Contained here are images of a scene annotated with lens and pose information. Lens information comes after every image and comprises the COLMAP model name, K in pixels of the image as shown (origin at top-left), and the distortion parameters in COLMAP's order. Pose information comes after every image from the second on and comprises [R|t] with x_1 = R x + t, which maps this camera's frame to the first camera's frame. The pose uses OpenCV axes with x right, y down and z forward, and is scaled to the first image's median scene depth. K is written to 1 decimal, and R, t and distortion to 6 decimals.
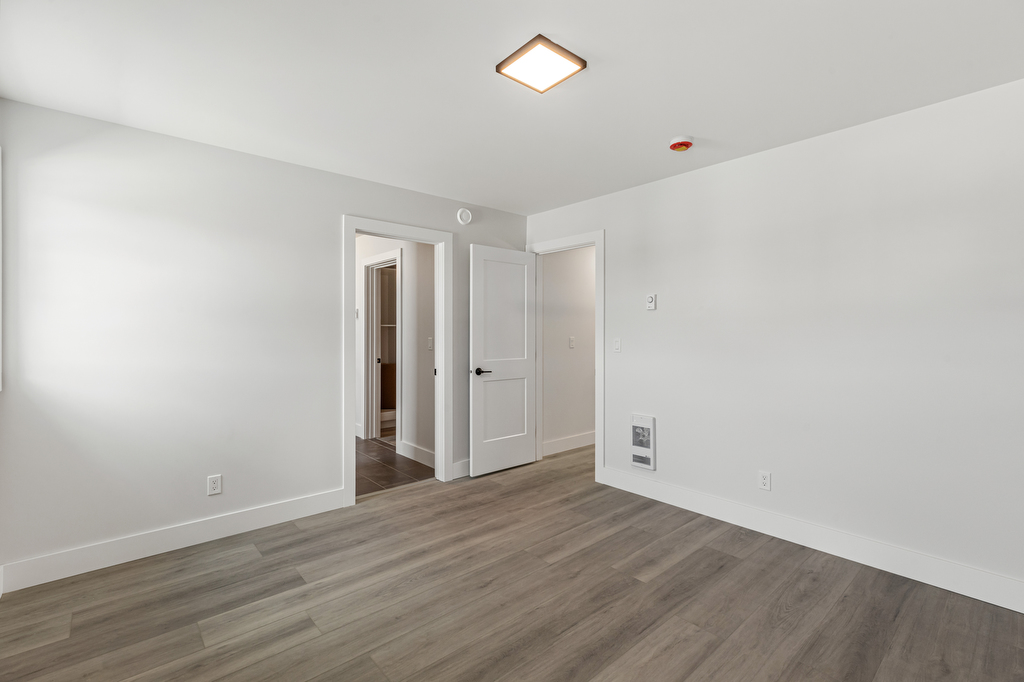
lens RADIAL K [[454.5, 0, 510.4], [0, 454.5, 336.1], [0, 0, 1]] dist [-0.000677, -0.000557]
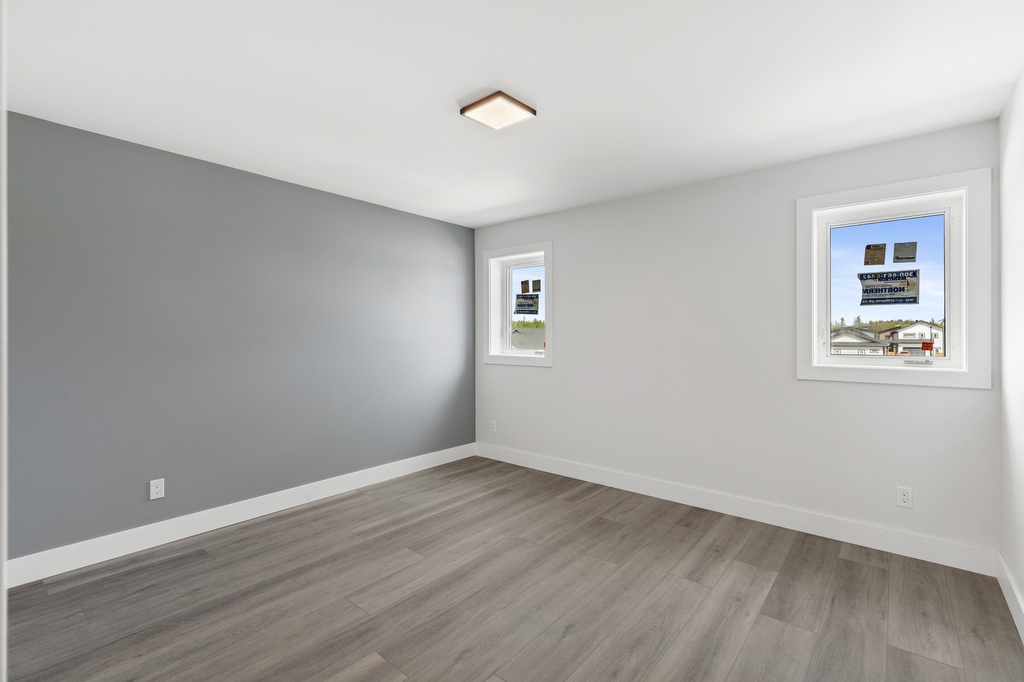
lens RADIAL K [[454.5, 0, 510.4], [0, 454.5, 336.1], [0, 0, 1]] dist [-0.000677, -0.000557]
pose [[-0.987962, 0.002008, -0.154683, 0.204229], [0.000251, 0.999935, 0.011380, -0.021844], [0.154696, 0.011204, -0.987899, 2.011604]]
